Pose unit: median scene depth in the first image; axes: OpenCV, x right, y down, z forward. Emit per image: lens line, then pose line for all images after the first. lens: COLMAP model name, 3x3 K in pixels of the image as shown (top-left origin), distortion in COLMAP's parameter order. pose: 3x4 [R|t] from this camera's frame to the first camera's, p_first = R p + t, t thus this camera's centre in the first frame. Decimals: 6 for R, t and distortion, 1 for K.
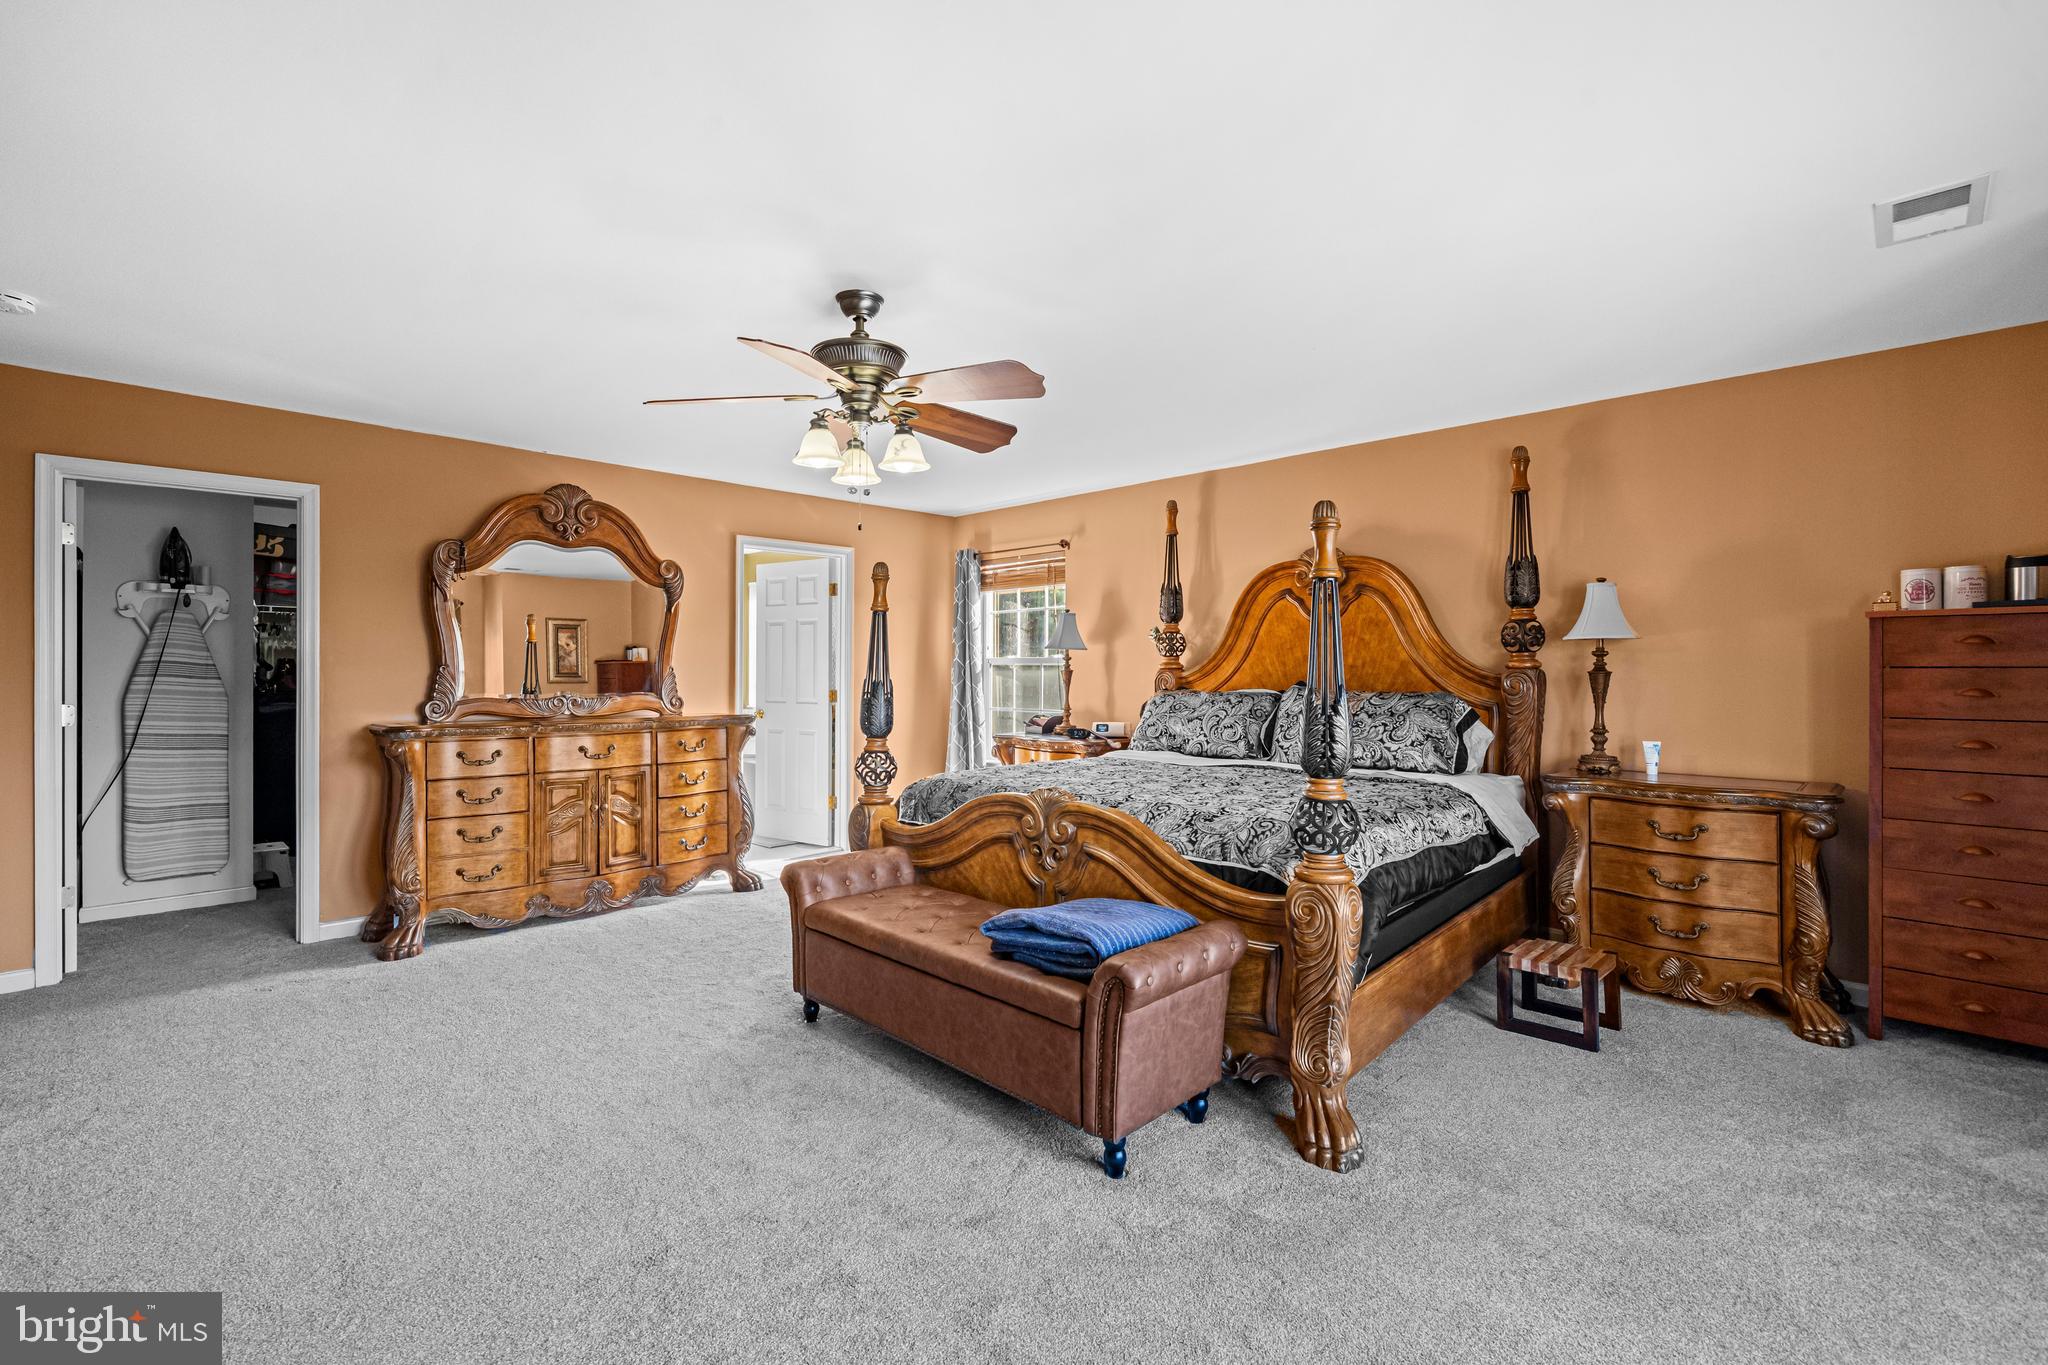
lens RADIAL K [[905.0, 0, 1024.0], [0, 905.0, 682.5], [0, 0, 1]] dist [-0.001217, 0.000007]
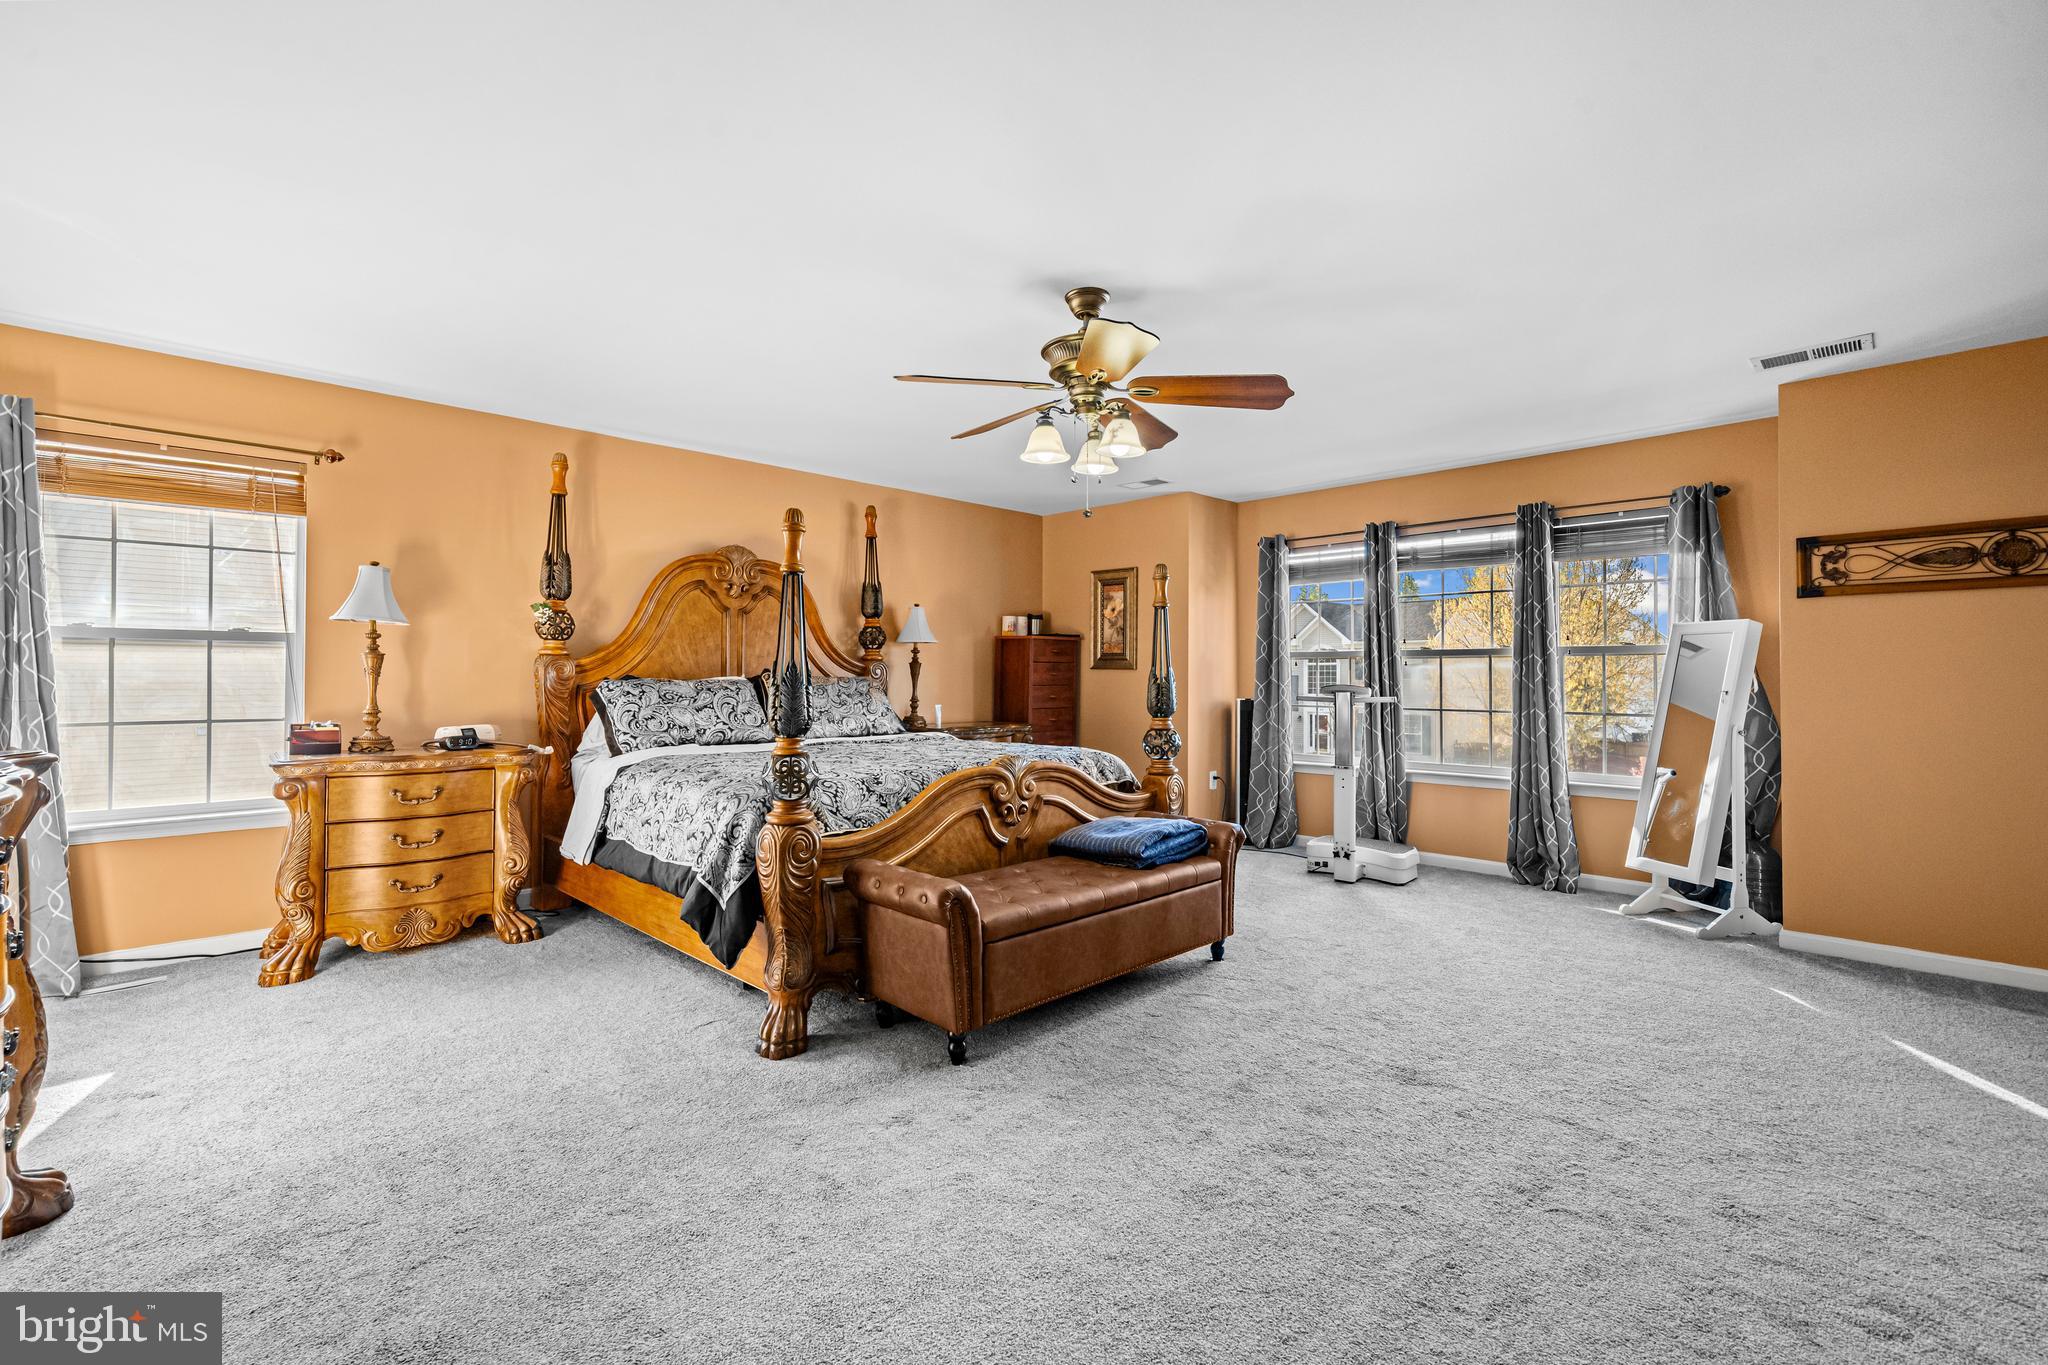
lens RADIAL K [[878.2, 0, 1024.0], [0, 878.2, 682.5], [0, 0, 1]] dist [-0.001729, -0.000090]
pose [[0.016553, -0.008498, 0.999827, -0.865306], [0.010348, 0.999912, 0.008328, 0.011084], [-0.999809, 0.010208, 0.016639, 0.758446]]
